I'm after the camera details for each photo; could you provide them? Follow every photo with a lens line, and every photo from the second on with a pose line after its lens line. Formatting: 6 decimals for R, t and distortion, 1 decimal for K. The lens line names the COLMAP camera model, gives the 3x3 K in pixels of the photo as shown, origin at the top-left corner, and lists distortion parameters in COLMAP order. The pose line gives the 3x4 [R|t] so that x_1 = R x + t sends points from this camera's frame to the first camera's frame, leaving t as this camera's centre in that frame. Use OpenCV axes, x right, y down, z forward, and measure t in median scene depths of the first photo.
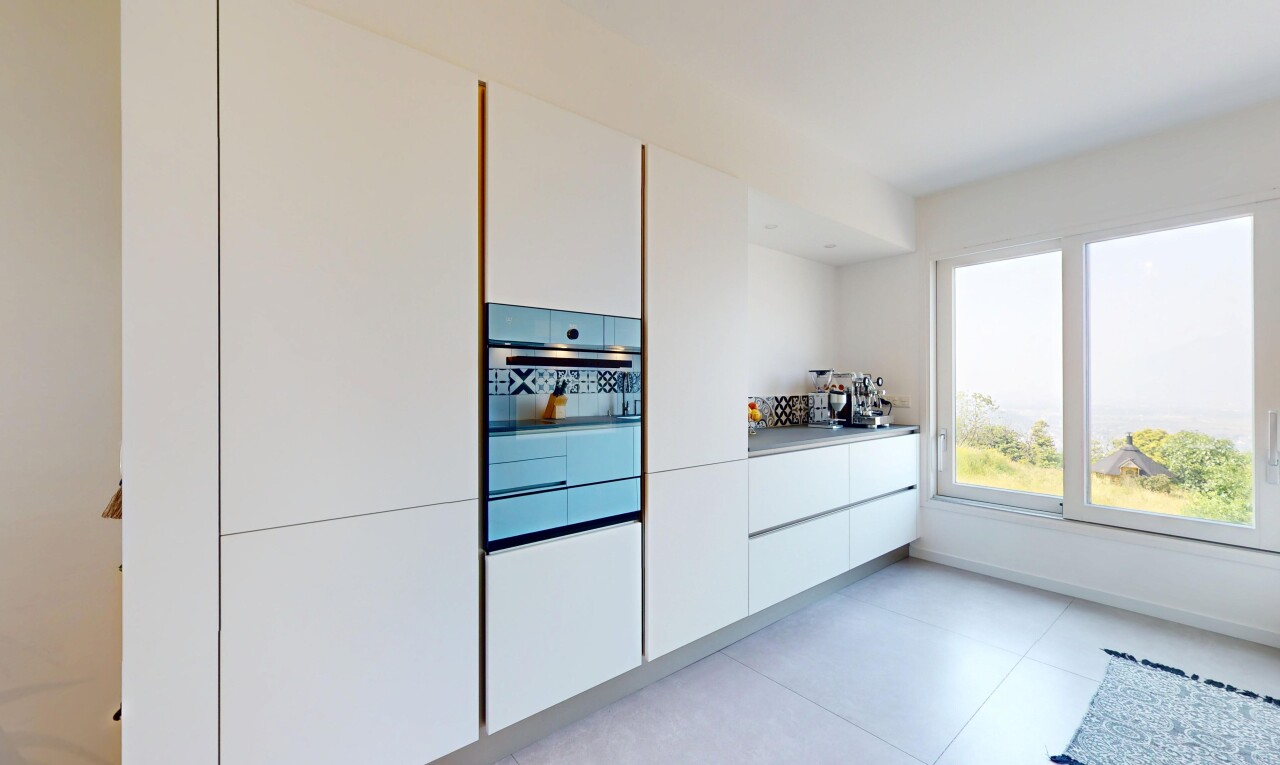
lens RADIAL K [[509.3, 0, 634.5], [0, 509.3, 384.0], [0, 0, 1]] dist [0.012237, 0.000186]
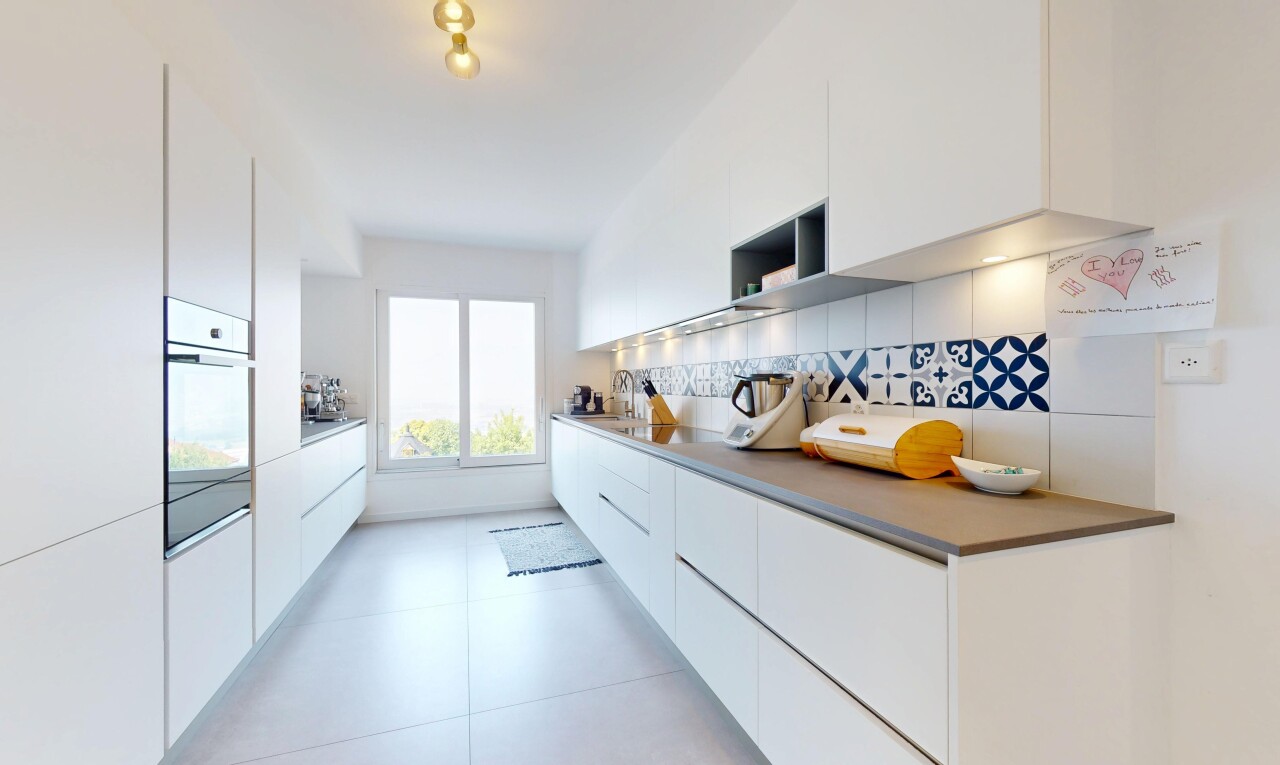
lens RADIAL K [[509.3, 0, 642.1], [0, 509.3, 389.5], [0, 0, 1]] dist [0.012237, 0.000186]
pose [[0.349302, -0.005889, 0.936992, -0.395445], [-0.000661, 0.999978, 0.006531, 0.003711], [-0.937010, -0.002901, 0.349291, -0.080183]]
